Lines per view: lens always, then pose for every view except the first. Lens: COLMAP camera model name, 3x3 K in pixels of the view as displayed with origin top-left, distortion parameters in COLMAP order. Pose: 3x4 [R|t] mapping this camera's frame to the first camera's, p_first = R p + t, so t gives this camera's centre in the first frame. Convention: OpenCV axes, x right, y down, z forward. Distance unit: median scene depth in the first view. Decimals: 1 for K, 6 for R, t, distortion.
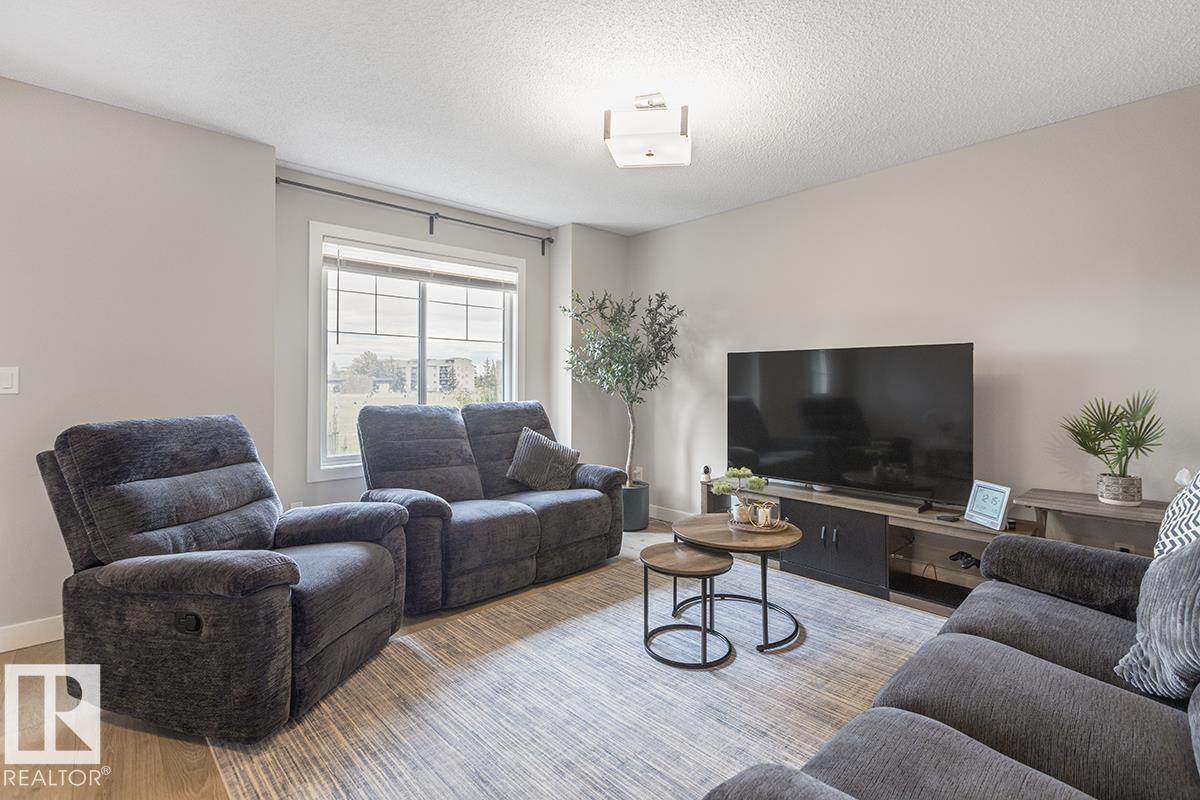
lens RADIAL K [[557.8, 0, 601.4], [0, 557.8, 380.7], [0, 0, 1]] dist [0.005235, 0.000565]
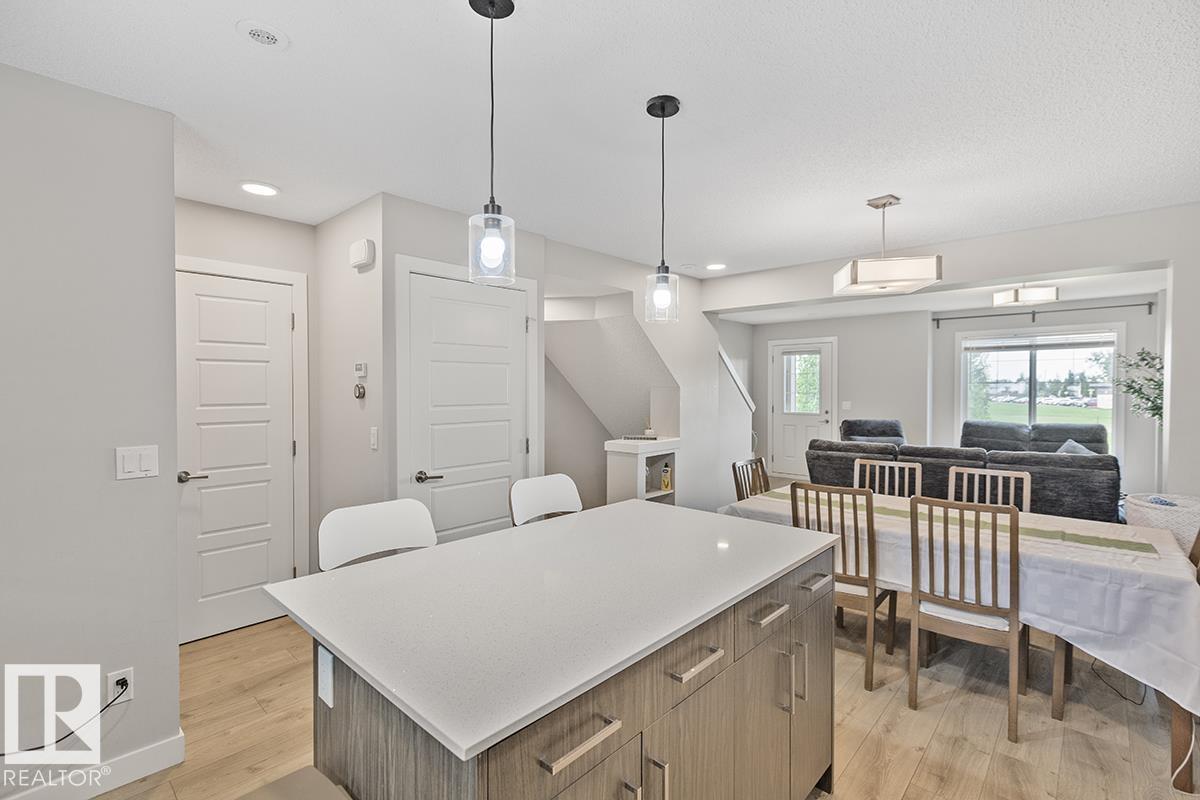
lens RADIAL K [[547.2, 0, 600.0], [0, 547.2, 388.0], [0, 0, 1]] dist [0.000333, -0.000211]
pose [[0.092027, 0.000116, -0.995756, 2.022752], [-0.000038, 1.000000, 0.000113, -0.103231], [0.995756, 0.000027, 0.092027, -0.767821]]
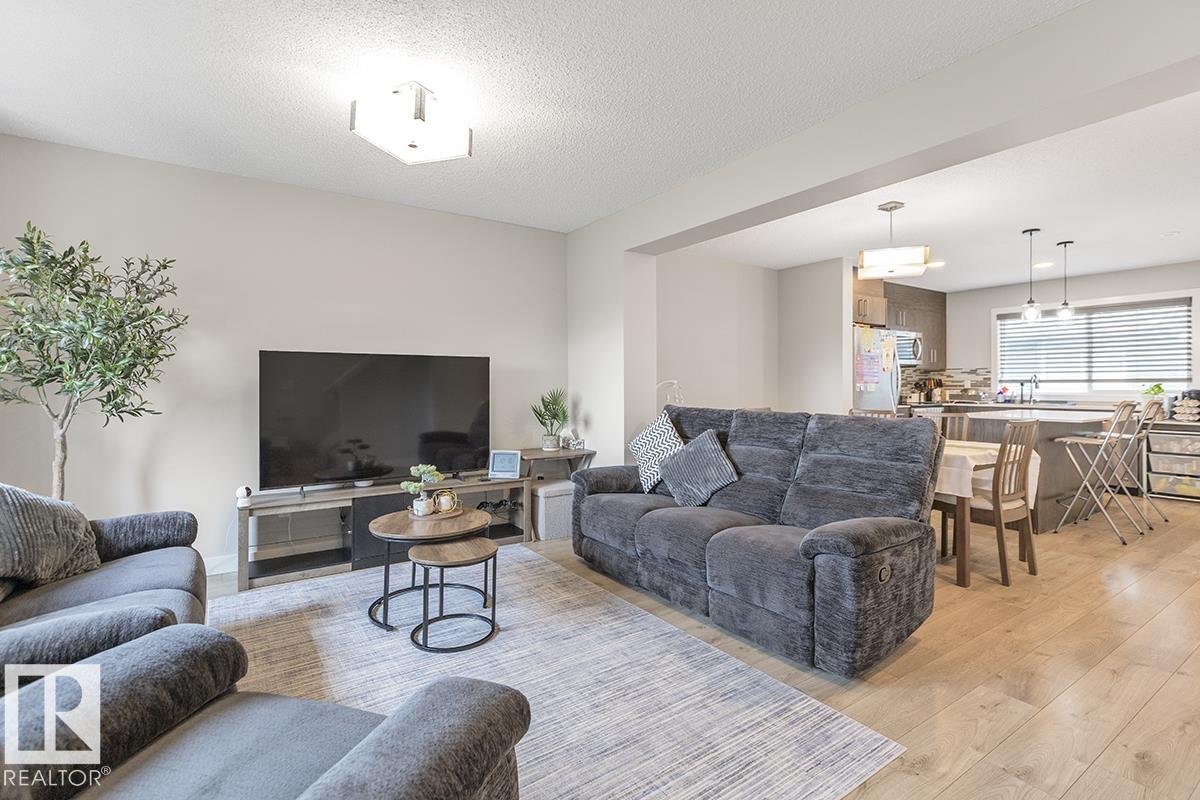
lens RADIAL K [[564.0, 0, 598.0], [0, 564.0, 382.7], [0, 0, 1]] dist [0.004151, -0.000608]
pose [[0.141619, 0.001506, 0.989920, -0.847497], [-0.001265, 0.999998, -0.001340, 0.000653], [-0.989920, -0.001062, 0.141621, 0.561708]]
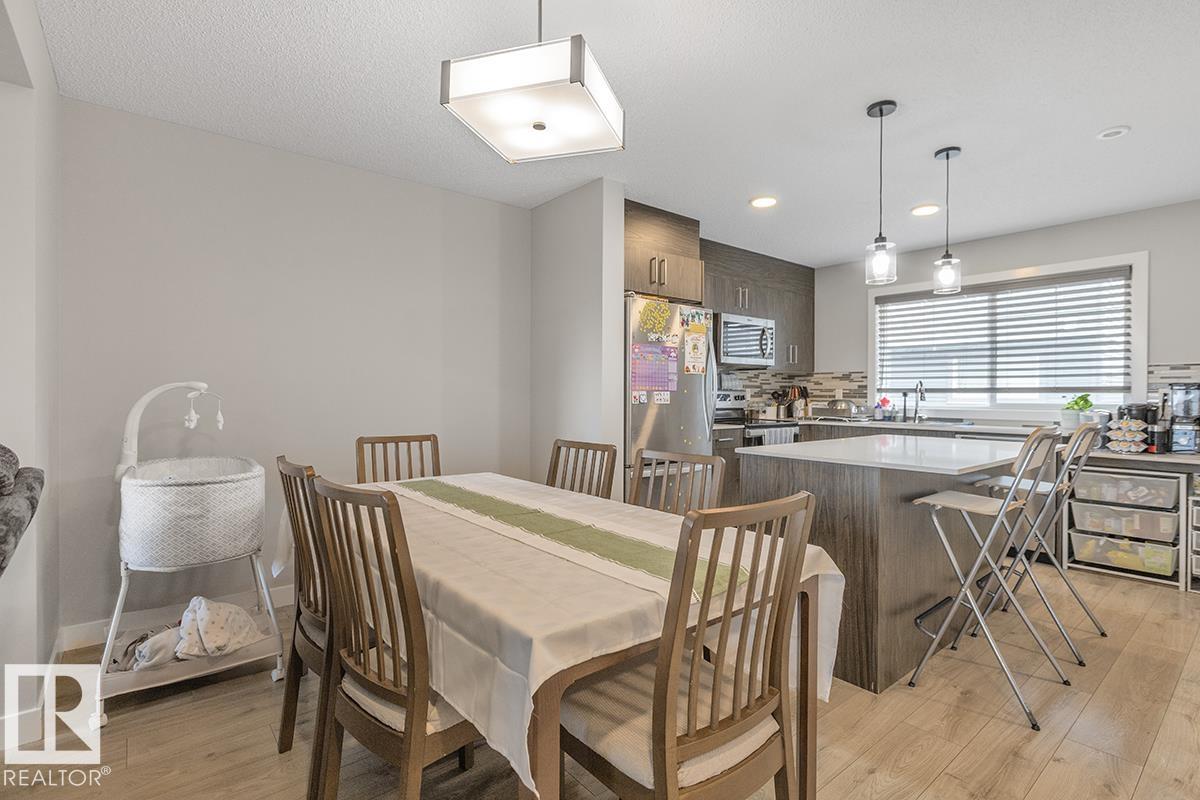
lens RADIAL K [[573.4, 0, 601.9], [0, 573.4, 396.3], [0, 0, 1]] dist [0.013805, -0.007500]
pose [[0.039665, -0.005856, 0.999196, 0.171949], [-0.007547, 0.999953, 0.006160, 0.003504], [-0.999185, -0.007785, 0.039619, -0.144364]]
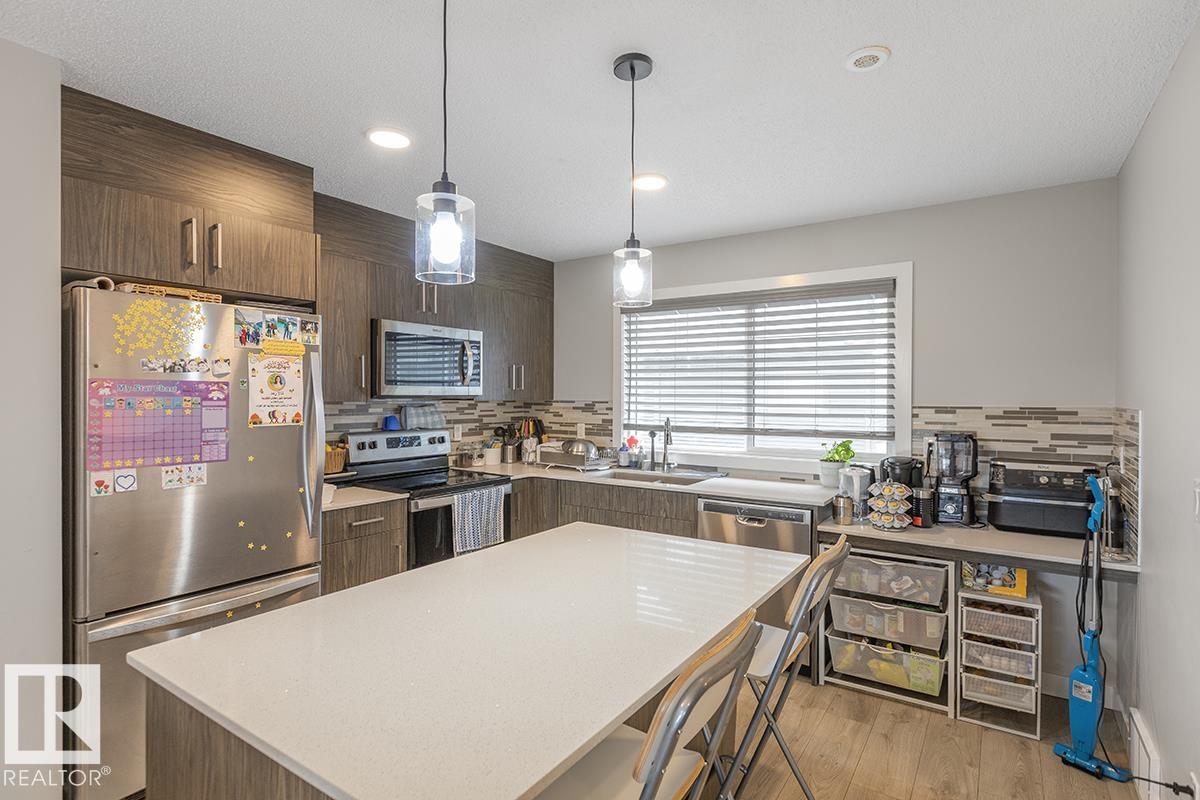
lens RADIAL K [[604.0, 0, 598.5], [0, 604.0, 396.0], [0, 0, 1]] dist [0.000618, -0.000348]
pose [[-0.239945, -0.004949, 0.970774, 0.705214], [-0.007516, 0.999967, 0.003240, -0.104851], [-0.970757, -0.006519, -0.239974, -0.602687]]
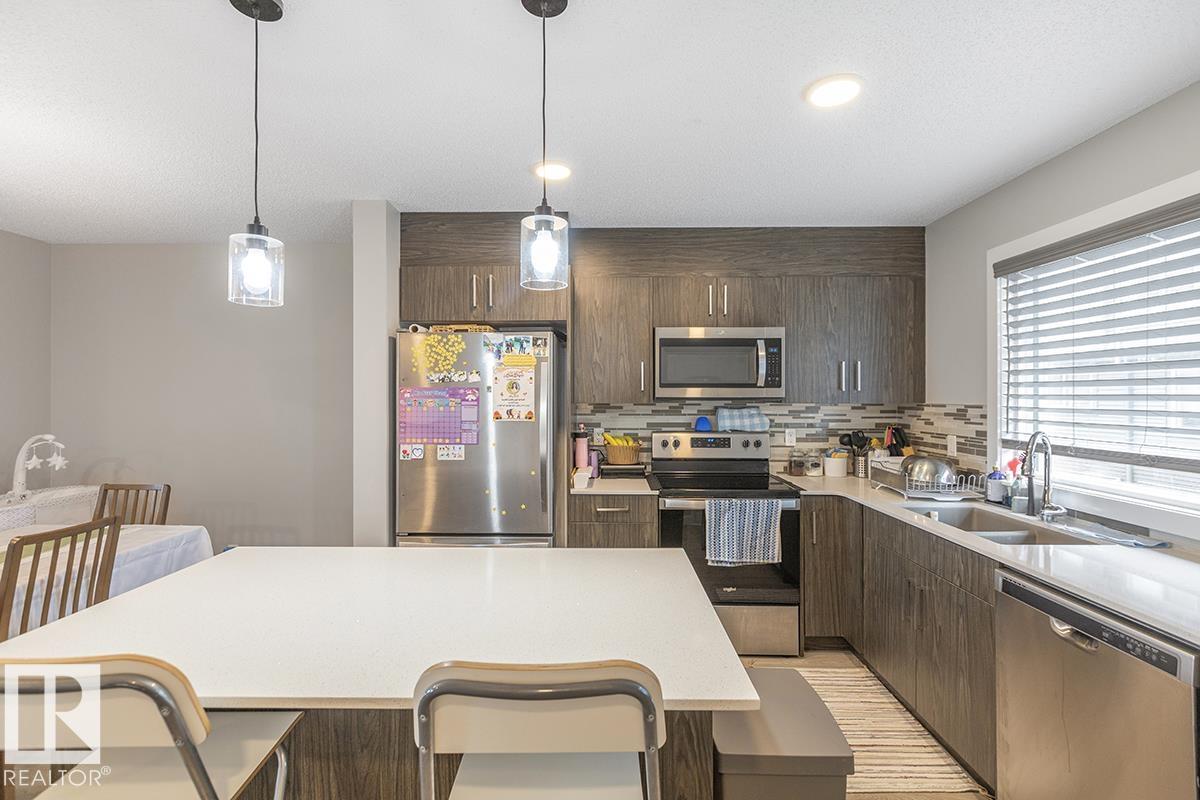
lens RADIAL K [[547.2, 0, 600.0], [0, 547.2, 388.0], [0, 0, 1]] dist [0.000333, -0.000211]
pose [[0.681086, 0.010176, 0.732133, 1.052348], [-0.001339, 0.999919, -0.012652, -0.104458], [-0.732202, 0.007637, 0.681044, -1.236379]]
